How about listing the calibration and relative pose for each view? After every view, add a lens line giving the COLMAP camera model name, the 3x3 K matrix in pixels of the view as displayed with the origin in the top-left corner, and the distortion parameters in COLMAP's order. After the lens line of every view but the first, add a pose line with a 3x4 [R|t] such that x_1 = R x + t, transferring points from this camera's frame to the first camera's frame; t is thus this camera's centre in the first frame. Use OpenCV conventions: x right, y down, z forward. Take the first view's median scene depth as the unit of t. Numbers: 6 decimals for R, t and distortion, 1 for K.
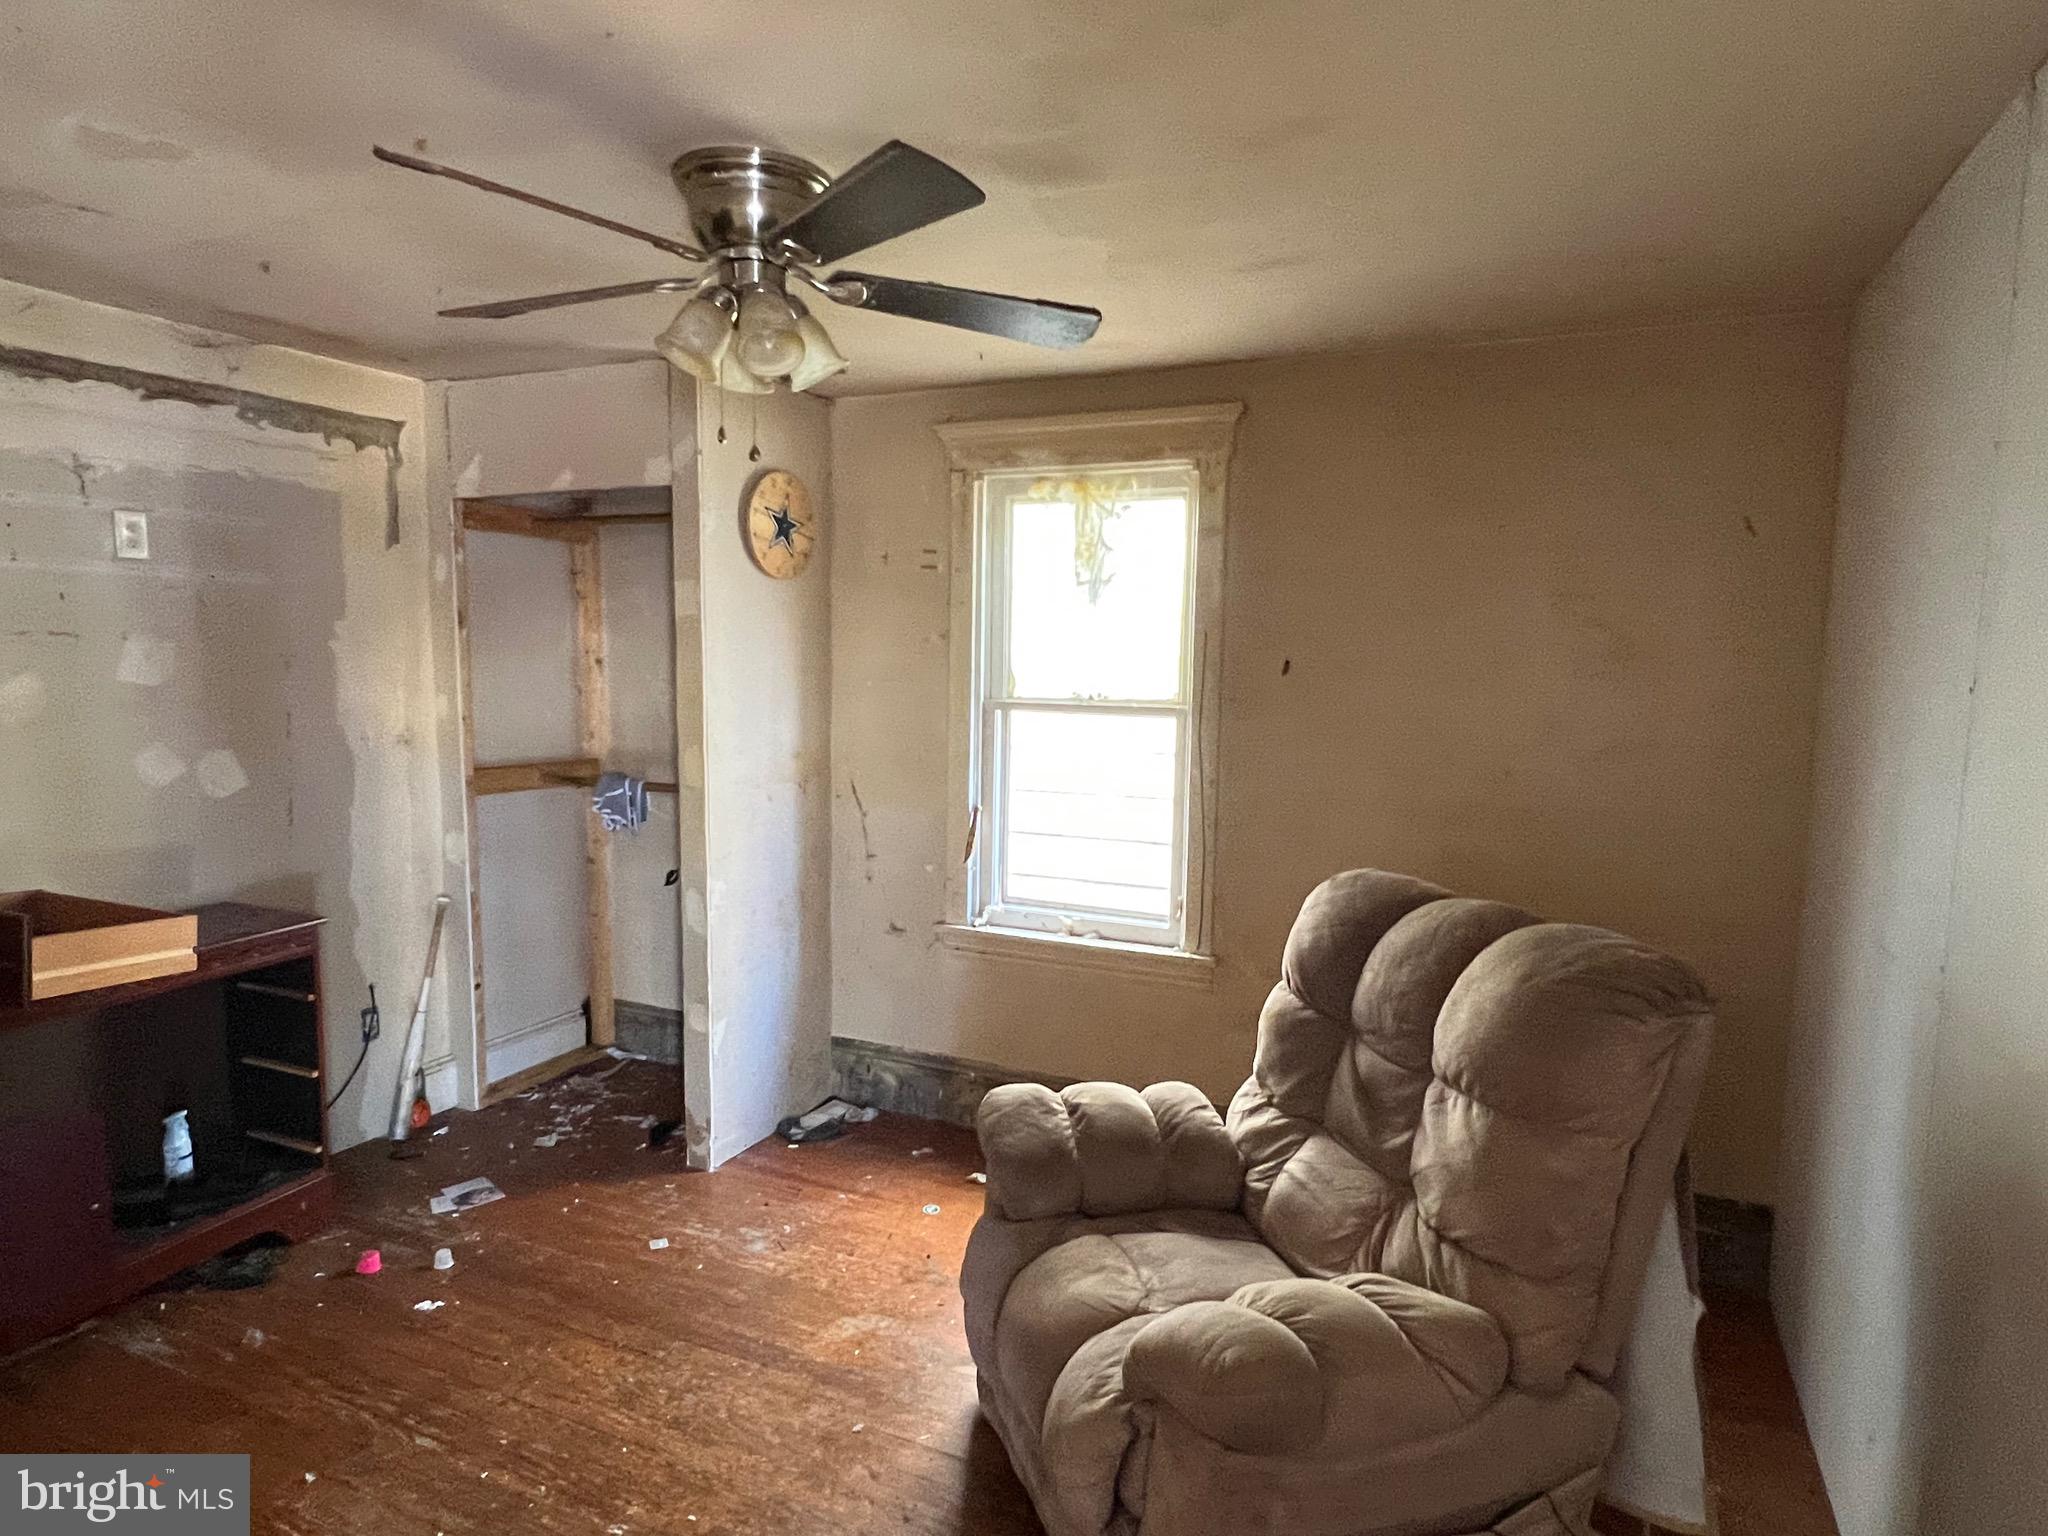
lens RADIAL K [[1197.2, 0, 1014.5], [0, 1197.2, 772.0], [0, 0, 1]] dist [0.001603, 0.002476]
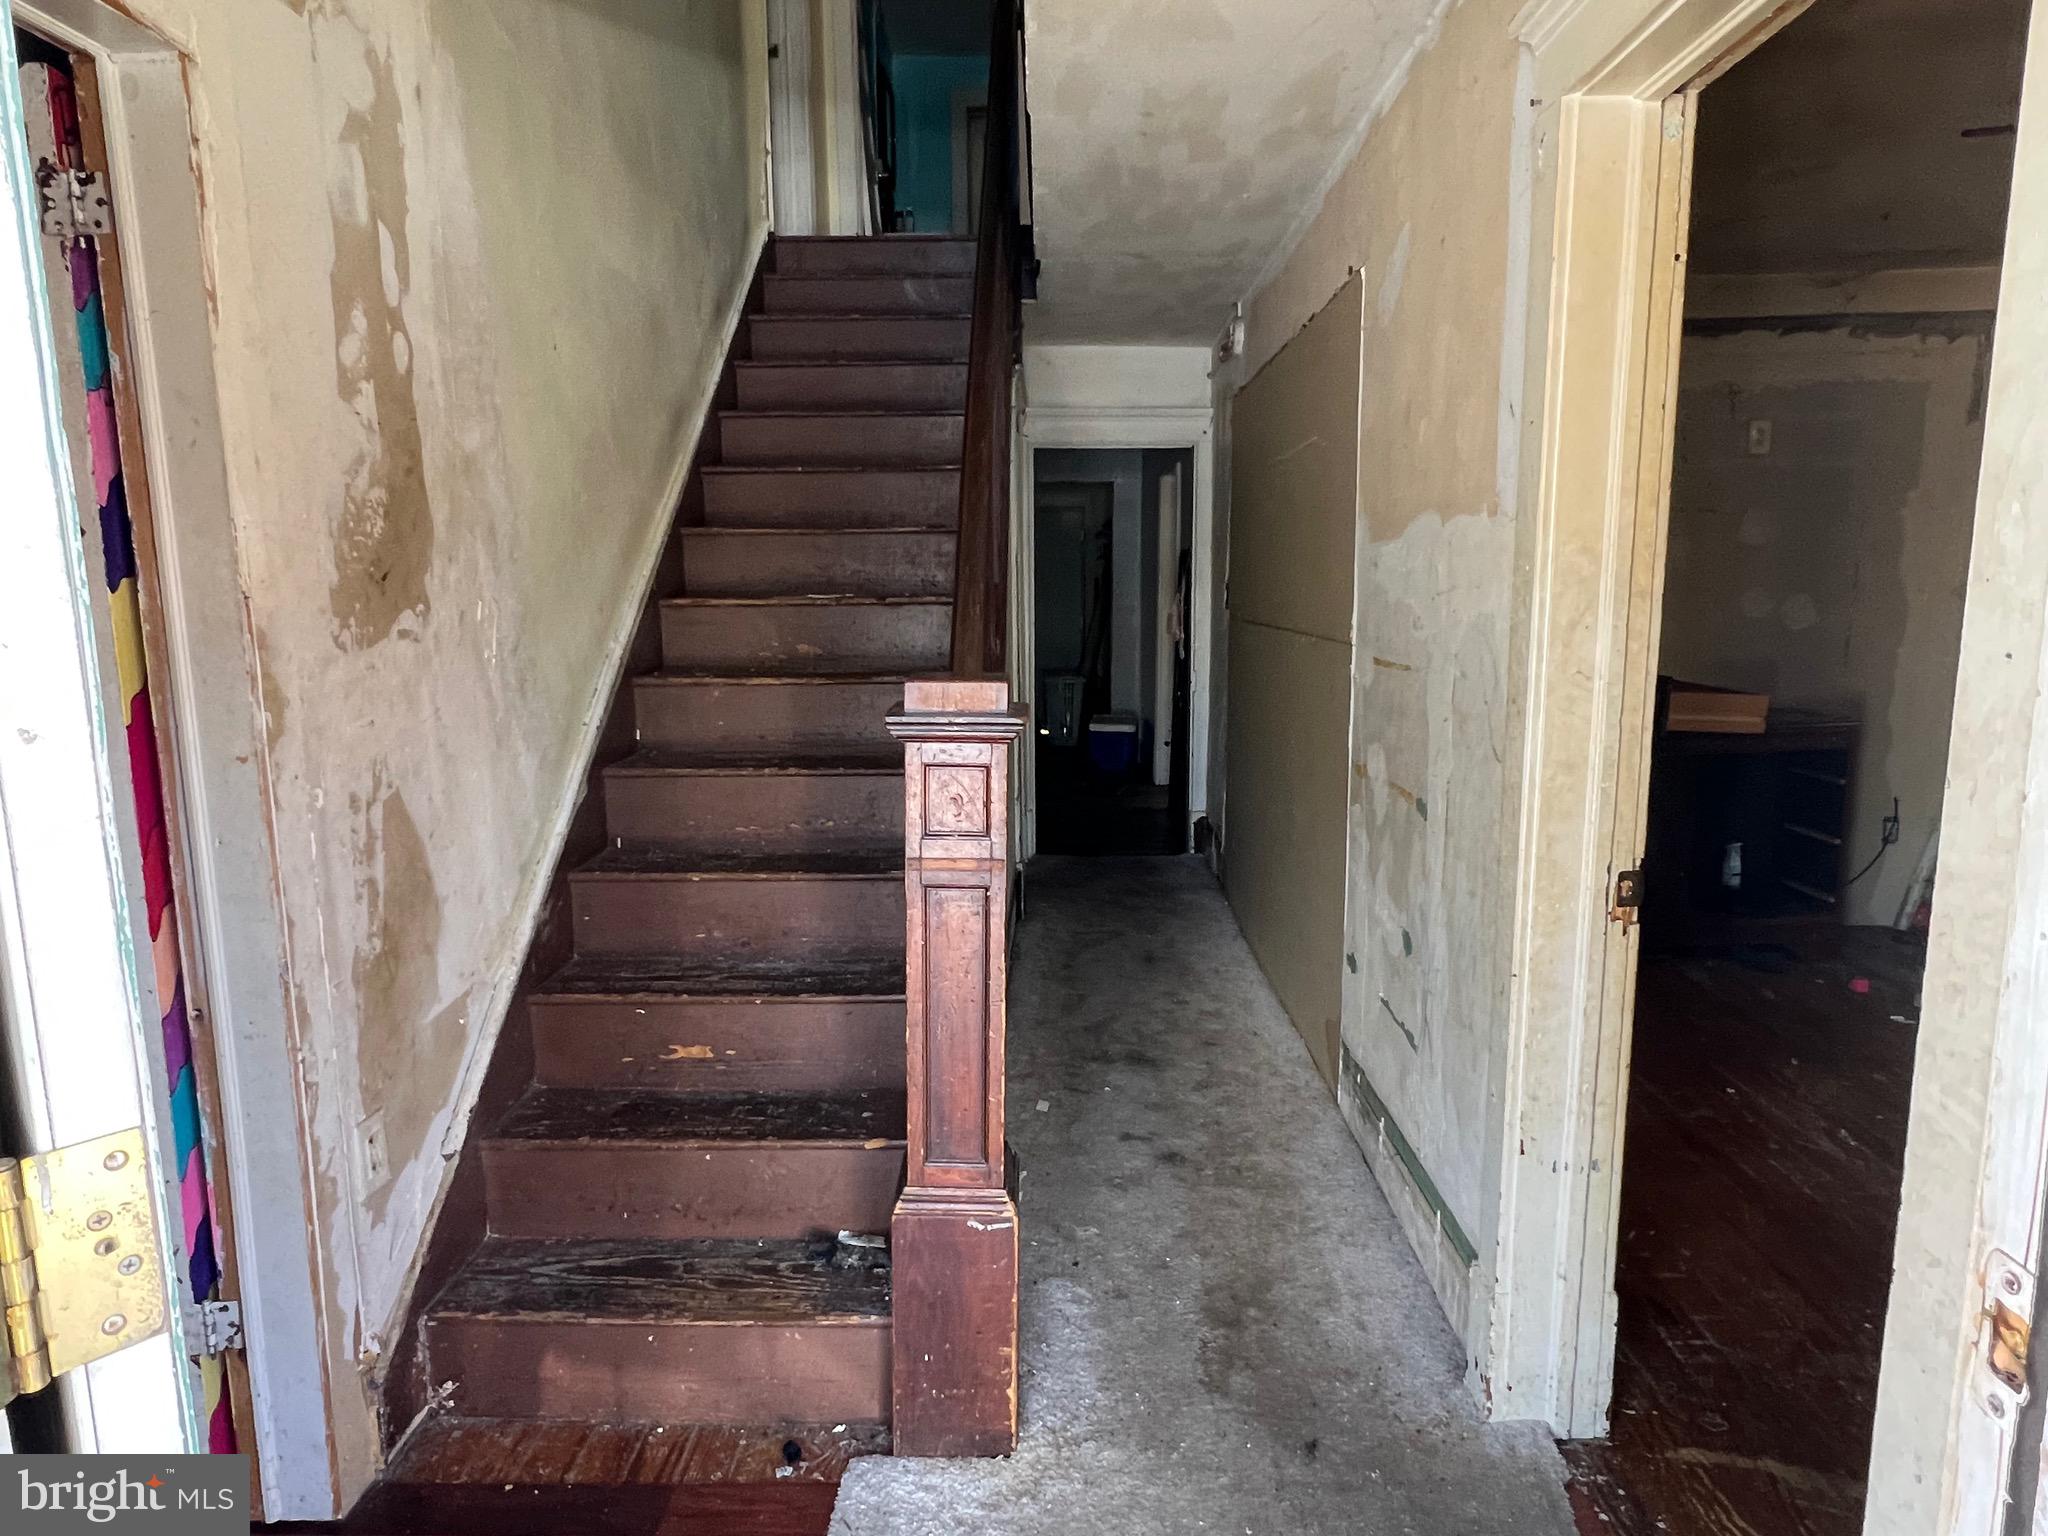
lens RADIAL K [[1197.2, 0, 1014.5], [0, 1197.2, 772.0], [0, 0, 1]] dist [0.001603, 0.002476]
pose [[0.399123, 0.121653, -0.908791, 0.233441], [-0.073651, 0.992210, 0.100473, 0.111250], [0.913934, 0.026832, 0.404974, -0.345770]]
